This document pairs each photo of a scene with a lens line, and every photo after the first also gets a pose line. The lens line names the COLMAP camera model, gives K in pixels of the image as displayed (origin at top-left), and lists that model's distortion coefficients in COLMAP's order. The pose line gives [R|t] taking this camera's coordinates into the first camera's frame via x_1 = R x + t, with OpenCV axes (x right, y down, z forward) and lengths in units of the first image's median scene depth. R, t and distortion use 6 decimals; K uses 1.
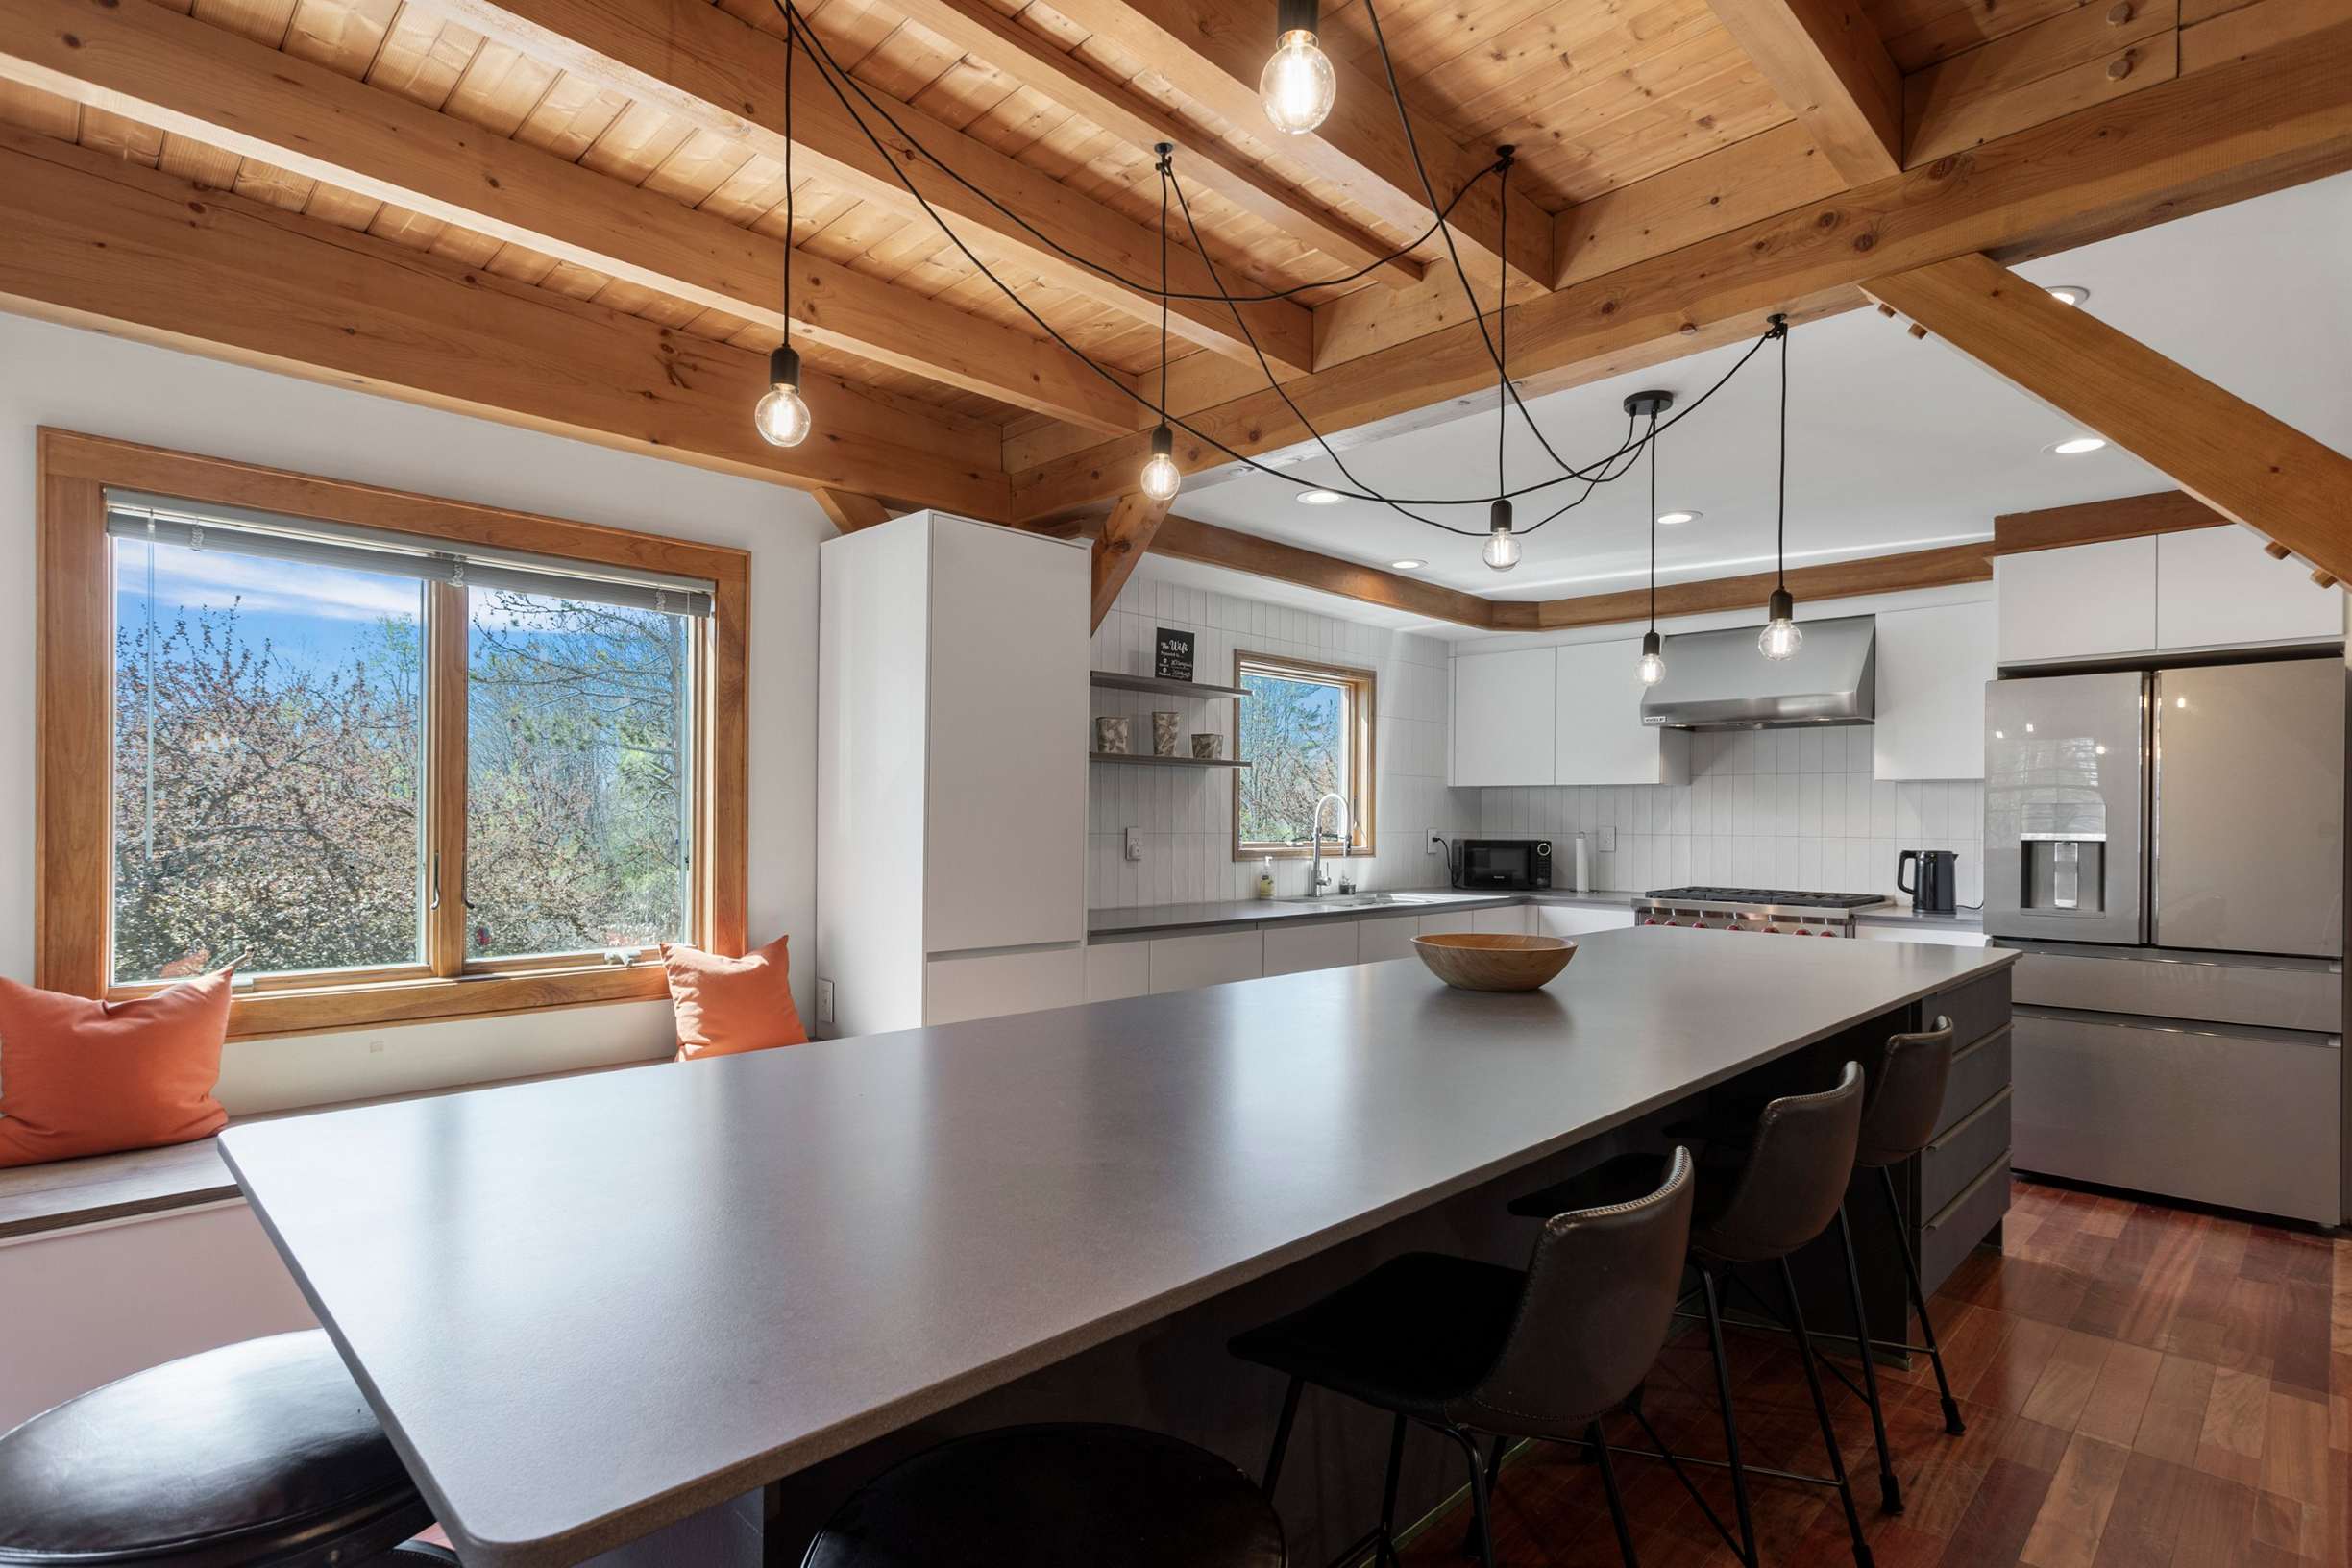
lens RADIAL K [[1153.1, 0, 1181.9], [0, 1153.1, 825.5], [0, 0, 1]] dist [0.003476, 0.000345]
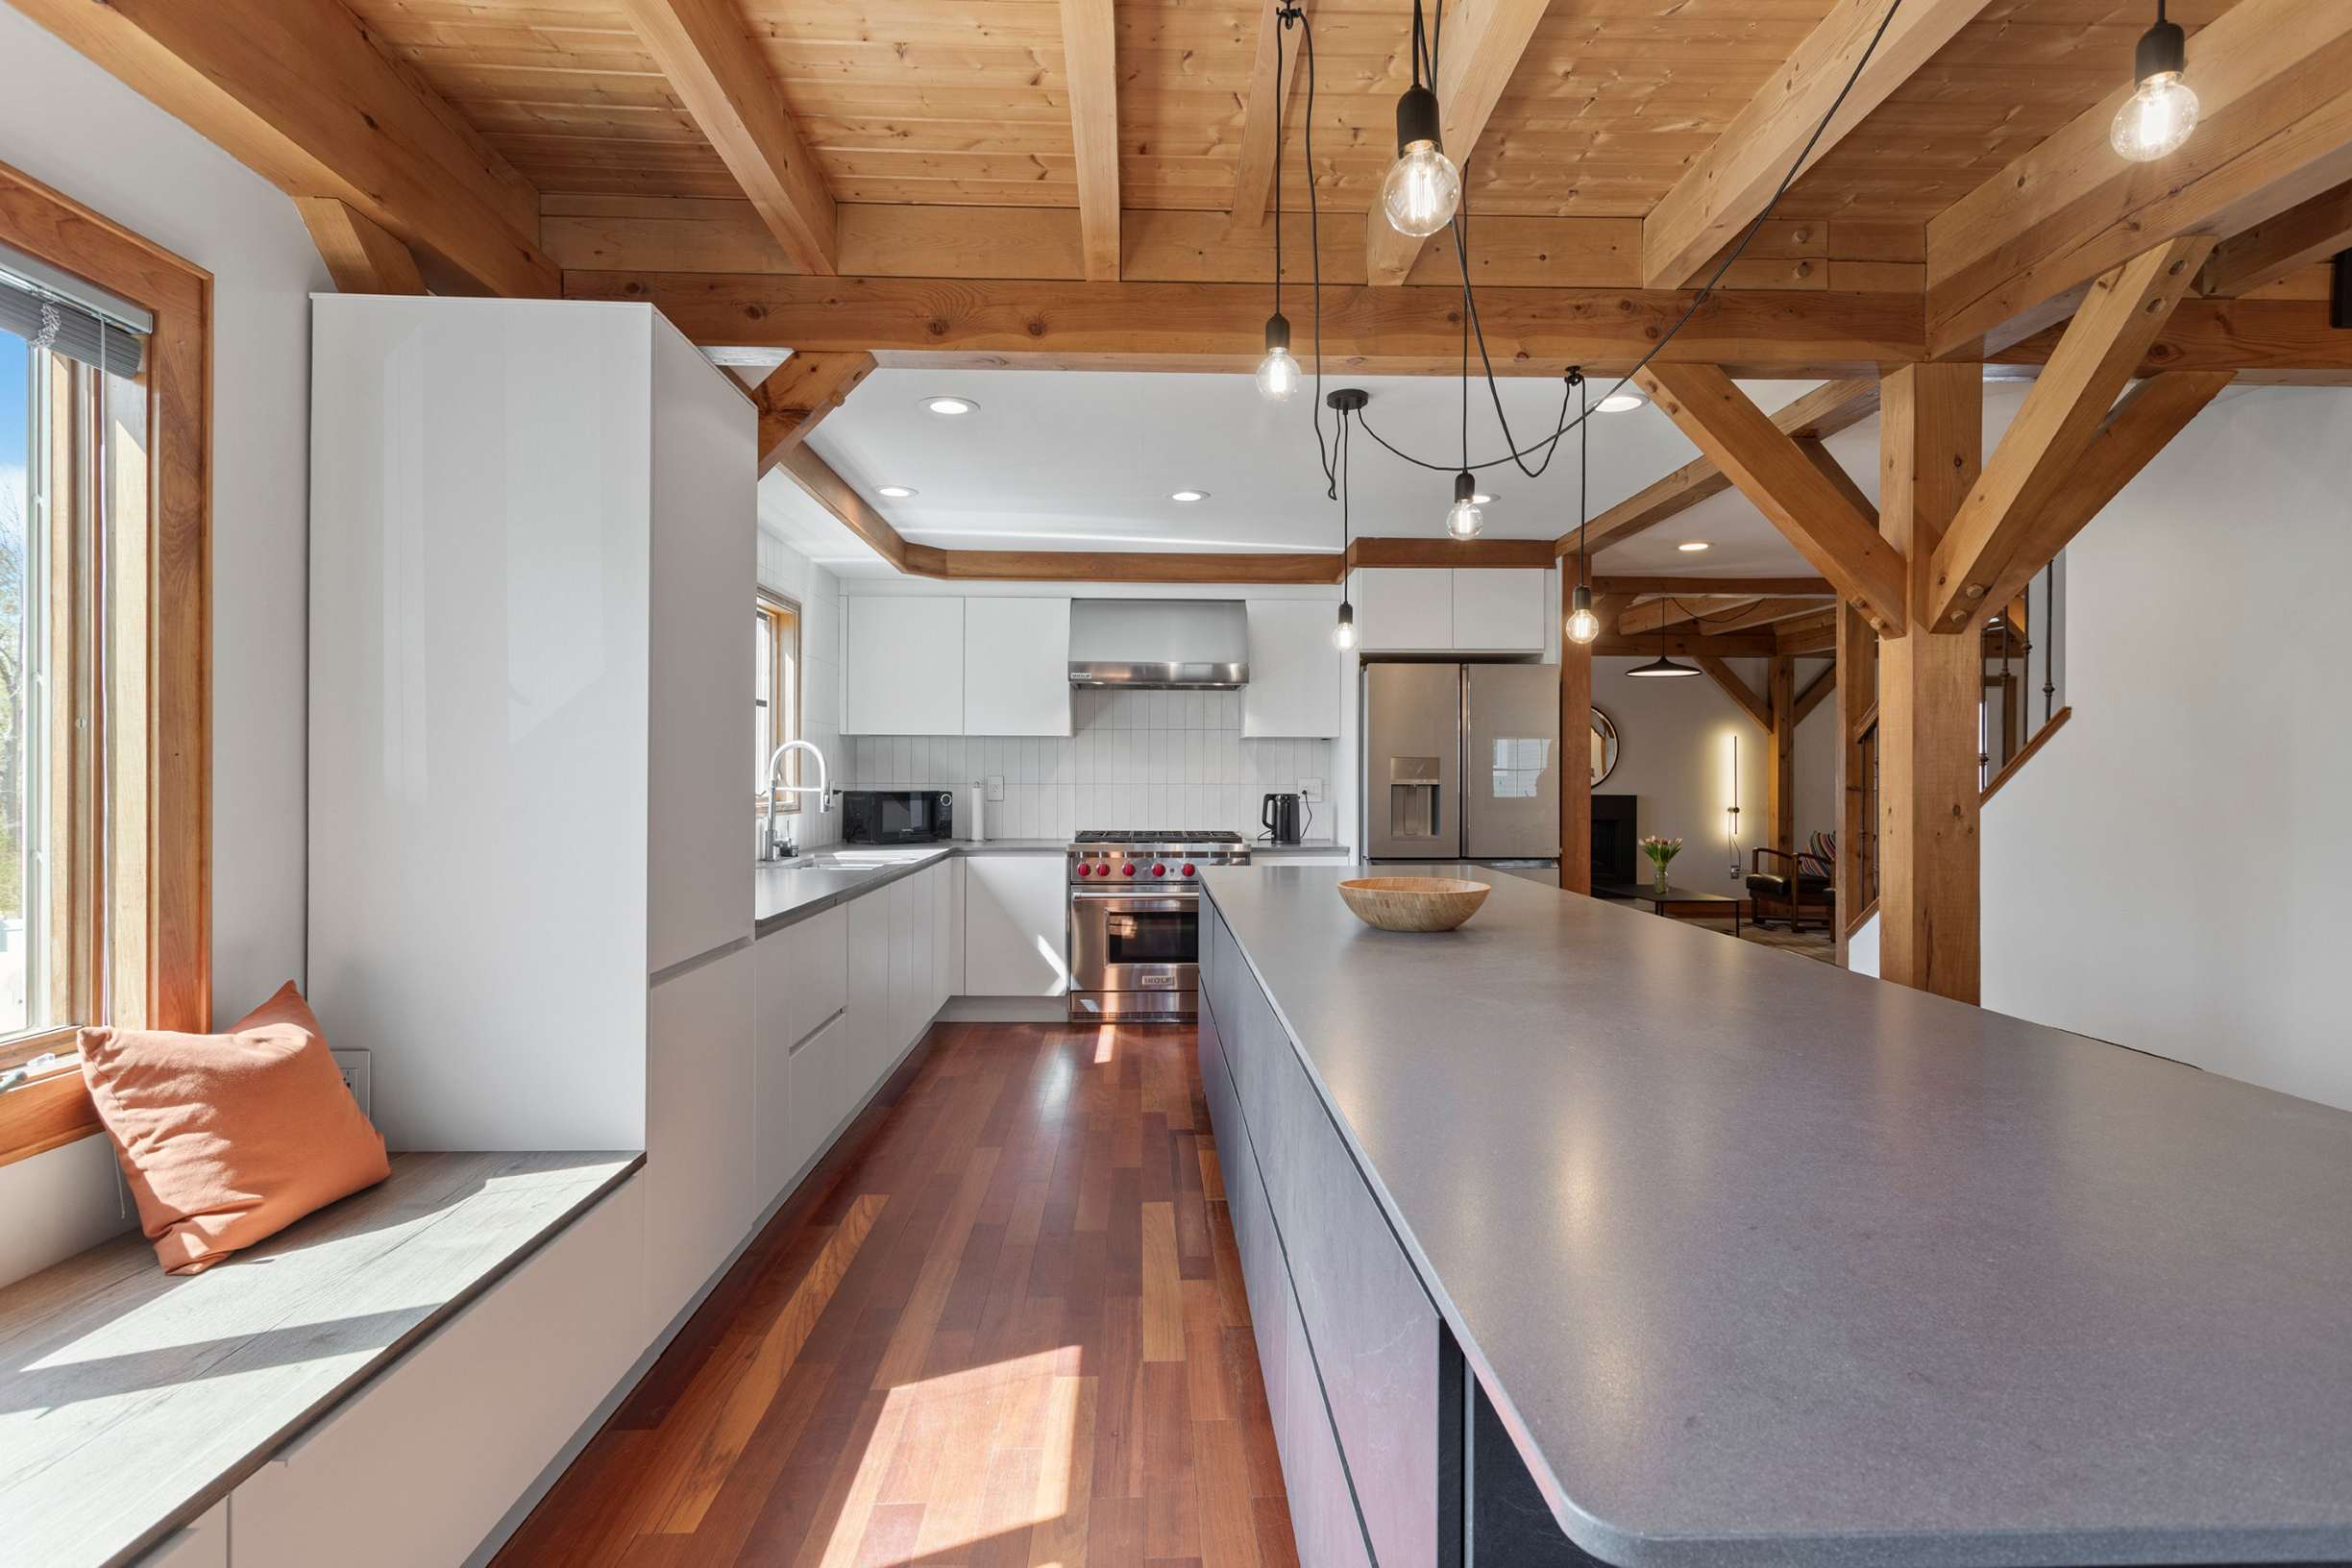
lens RADIAL K [[1149.0, 0, 1178.4], [0, 1149.0, 776.3], [0, 0, 1]] dist [0.007700, 0.000280]
pose [[0.683788, -0.007505, 0.729642, -0.343557], [0.007373, 0.999967, 0.003375, -0.002098], [-0.729643, 0.003072, 0.683821, 0.228551]]
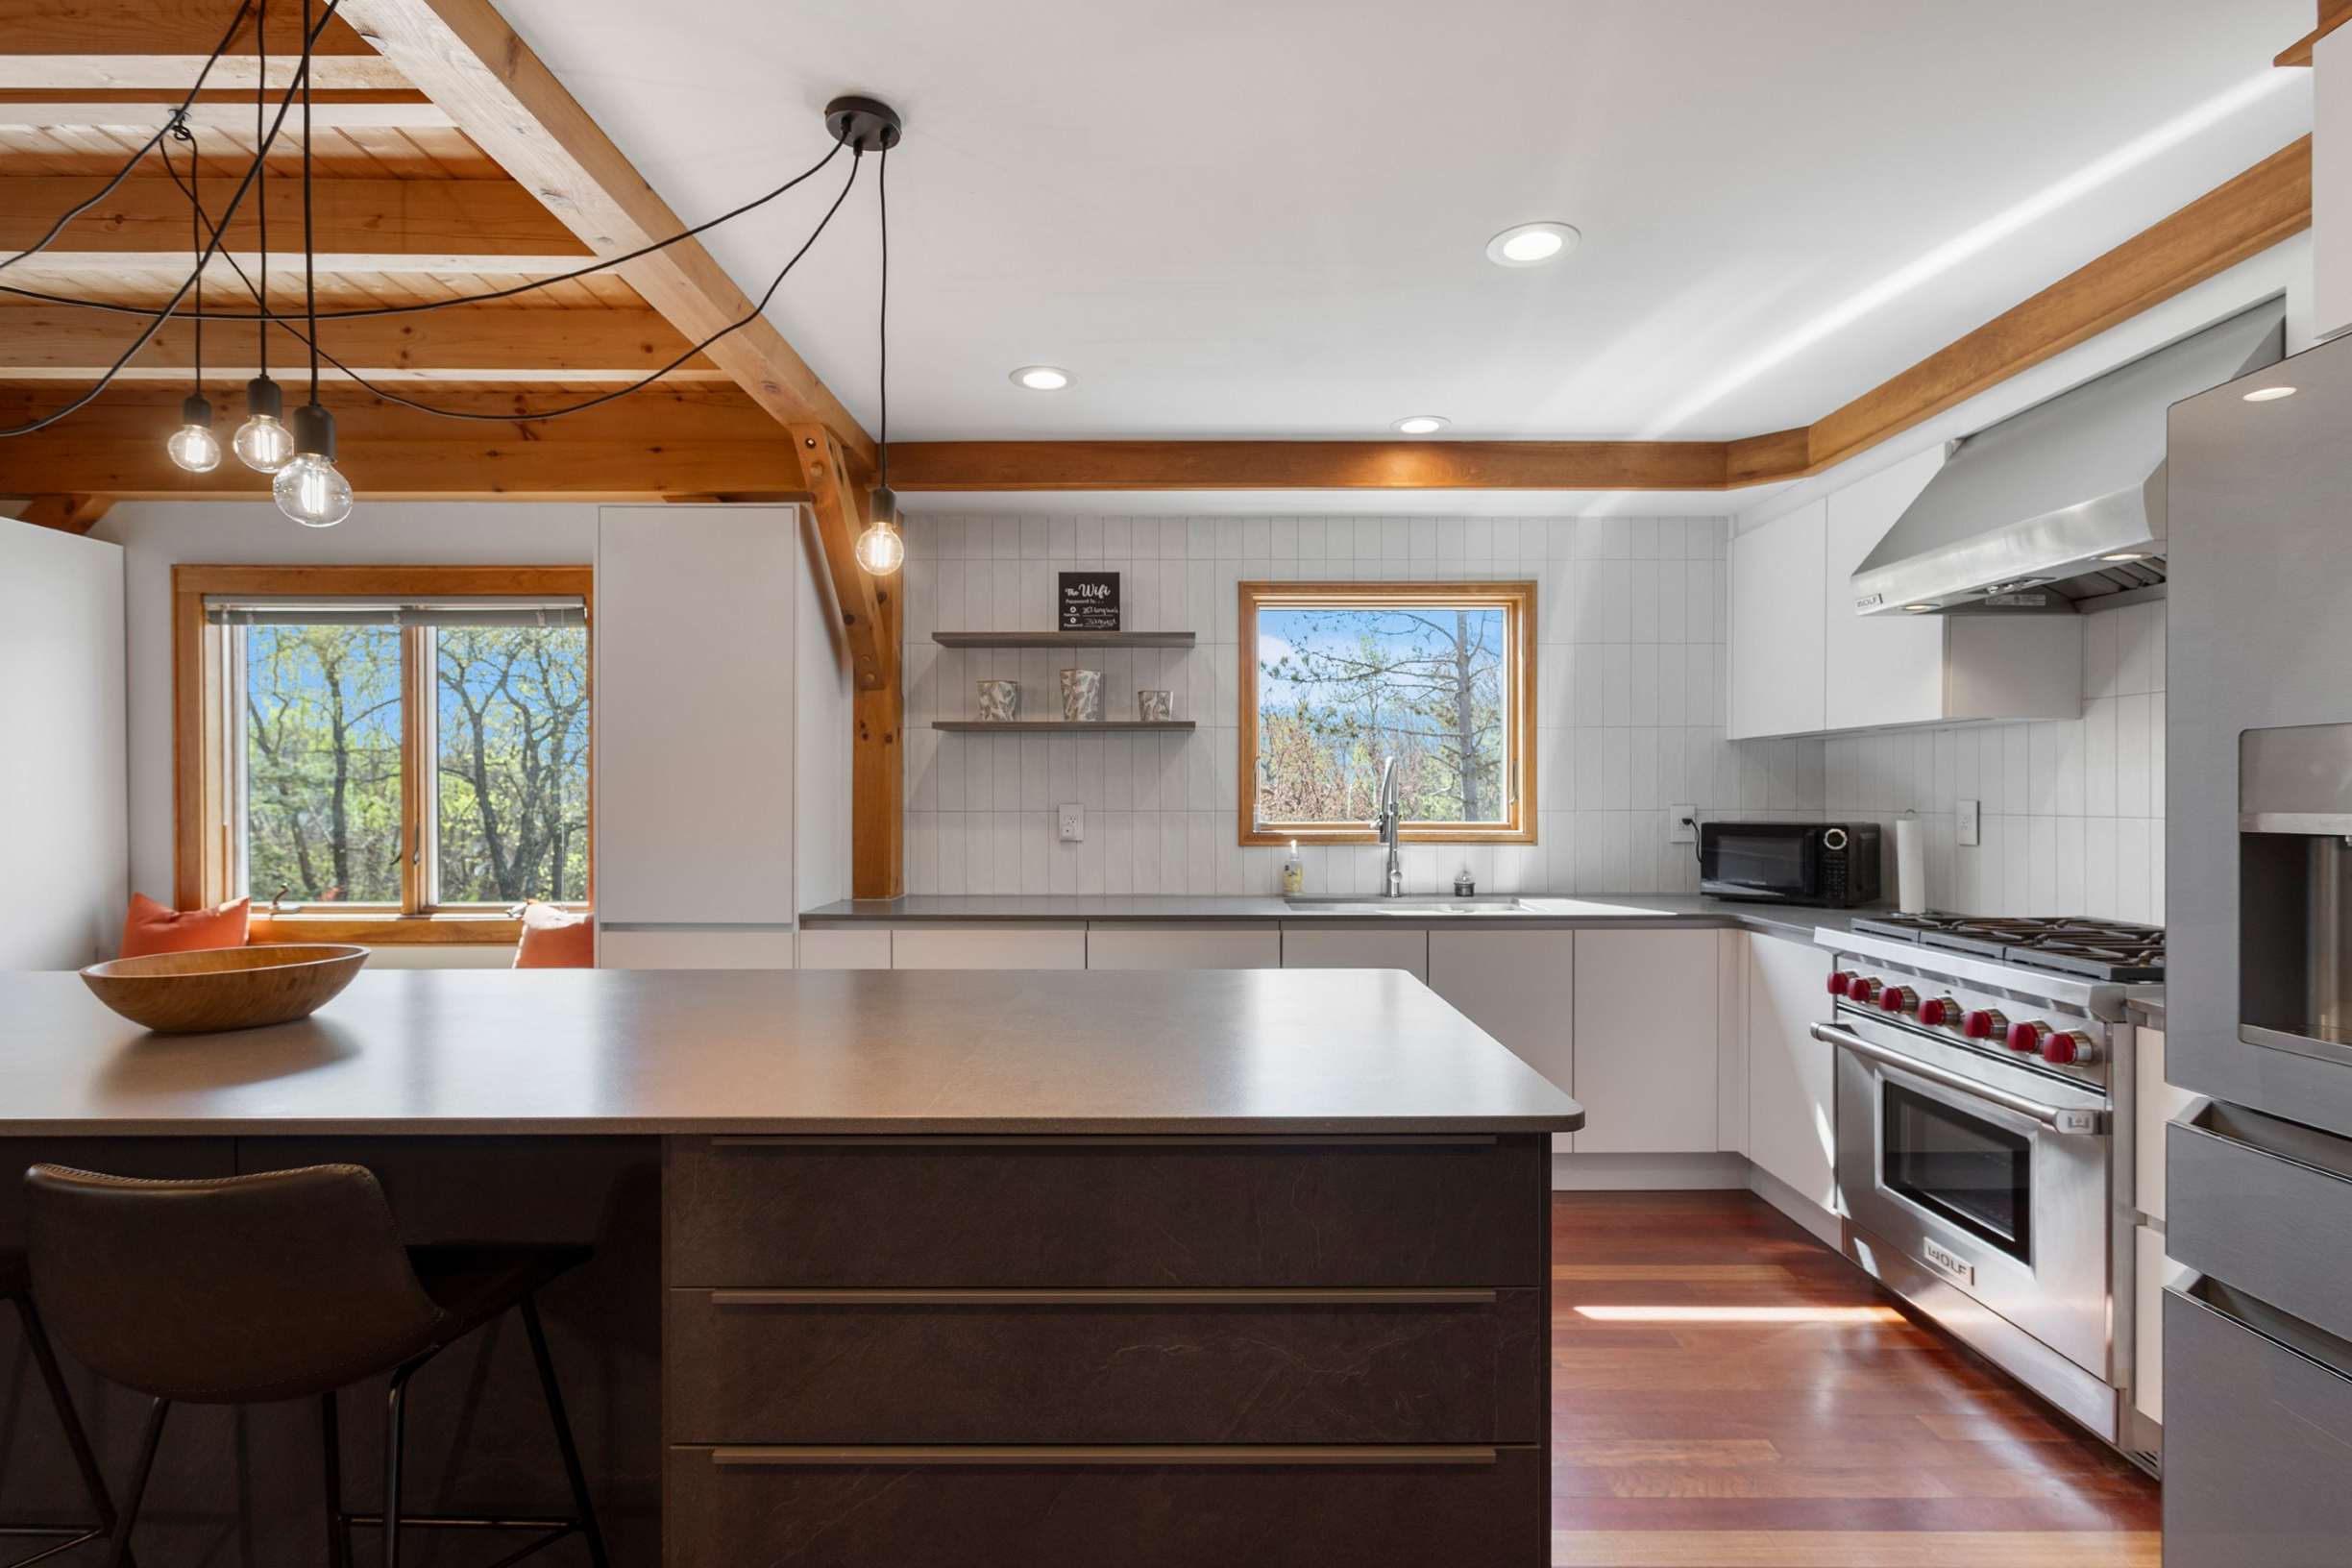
lens RADIAL K [[1148.4, 0, 1187.1], [0, 1148.4, 805.0], [0, 0, 1]] dist [0.000781, 0.000750]
pose [[0.711343, -0.003194, -0.702838, 0.625863], [0.002531, 0.999995, -0.001983, 0.004190], [0.702840, -0.000368, 0.711347, 0.438092]]
